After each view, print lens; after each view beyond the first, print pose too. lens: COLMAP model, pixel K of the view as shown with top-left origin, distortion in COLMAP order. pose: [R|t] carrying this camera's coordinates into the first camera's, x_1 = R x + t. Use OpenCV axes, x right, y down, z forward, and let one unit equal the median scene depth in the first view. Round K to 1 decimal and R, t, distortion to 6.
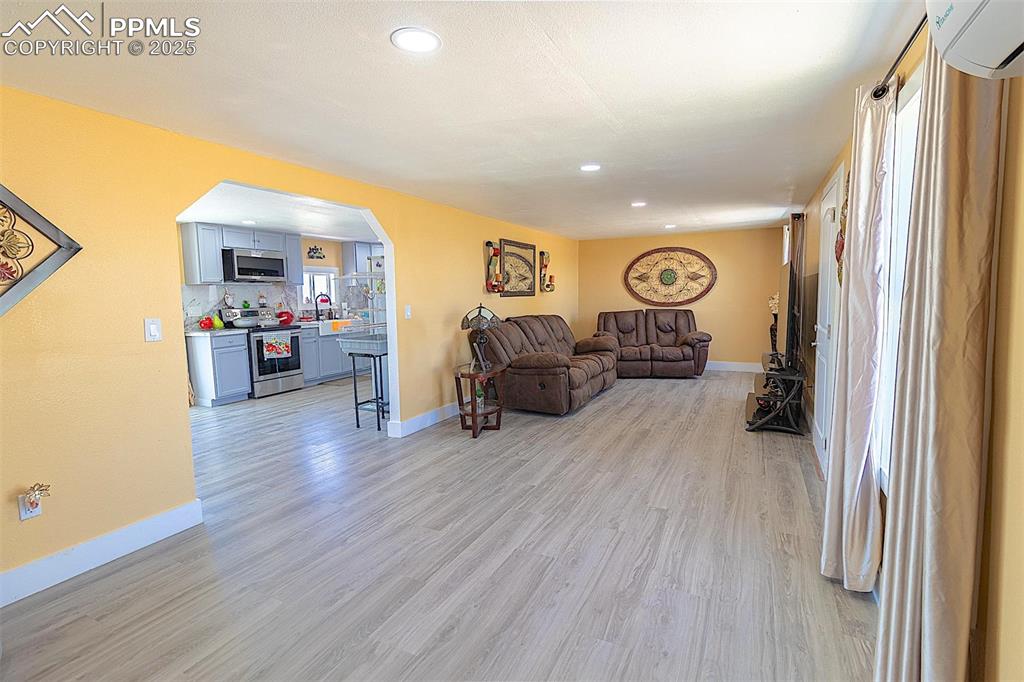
lens RADIAL K [[477.0, 0, 515.5], [0, 477.0, 339.7], [0, 0, 1]] dist [0.005722, -0.000152]
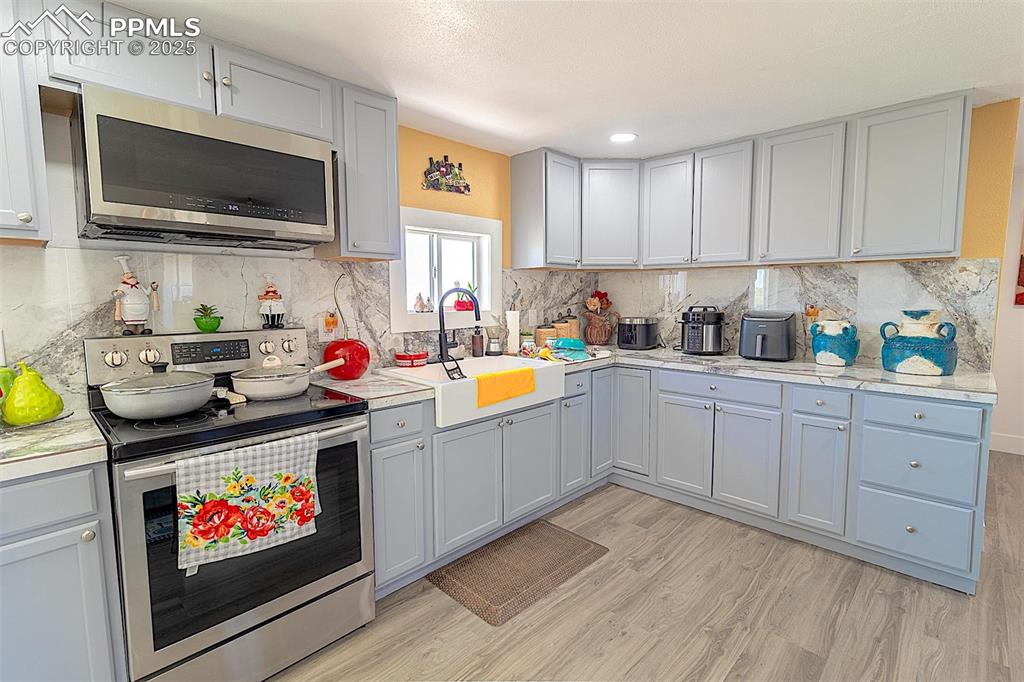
lens RADIAL K [[477.0, 0, 516.2], [0, 477.0, 336.7], [0, 0, 1]] dist [0.005722, -0.000152]
pose [[0.952280, 0.041280, -0.302420, -0.288907], [-0.041166, 0.999129, 0.006755, -0.072097], [0.302436, 0.006017, 0.953151, 0.768949]]
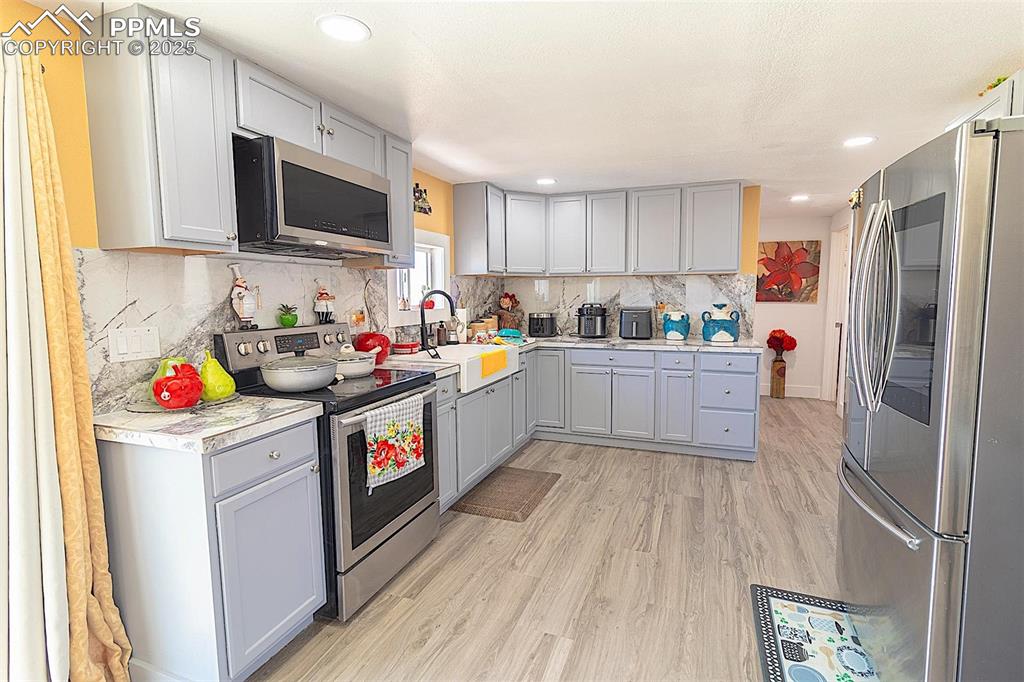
lens RADIAL K [[477.0, 0, 516.9], [0, 477.0, 336.7], [0, 0, 1]] dist [0.005722, -0.000152]
pose [[0.996077, 0.002535, 0.088454, -0.420653], [-0.001979, 0.999978, -0.006372, -0.056071], [-0.088468, 0.006171, 0.996060, 0.623897]]
